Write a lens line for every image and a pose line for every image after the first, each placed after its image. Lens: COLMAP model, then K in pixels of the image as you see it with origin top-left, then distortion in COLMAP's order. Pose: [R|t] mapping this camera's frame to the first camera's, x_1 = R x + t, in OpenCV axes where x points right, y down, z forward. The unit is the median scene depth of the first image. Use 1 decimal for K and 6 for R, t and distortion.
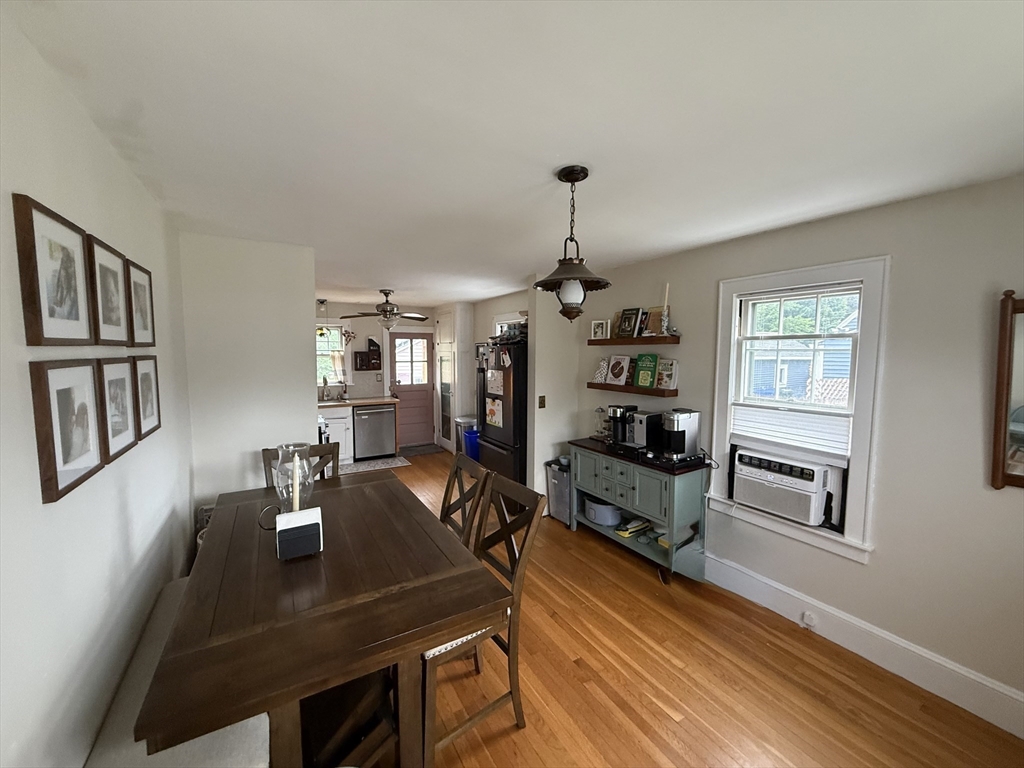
lens RADIAL K [[407.4, 0, 511.4], [0, 407.4, 382.6], [0, 0, 1]] dist [0.001026, -0.000009]
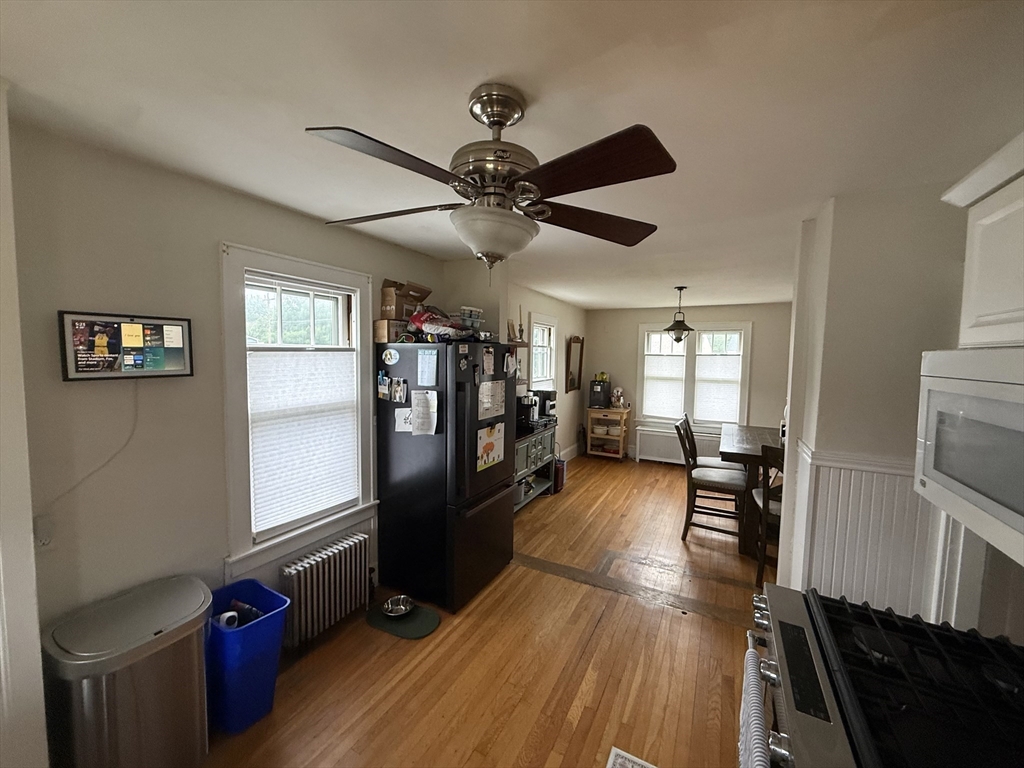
lens RADIAL K [[407.4, 0, 511.6], [0, 407.4, 383.9], [0, 0, 1]] dist [0.001026, -0.000009]
pose [[-0.523638, -0.071984, 0.848894, -0.606471], [0.045549, 0.992633, 0.112269, -0.097092], [-0.850722, 0.097455, -0.516502, 1.303613]]
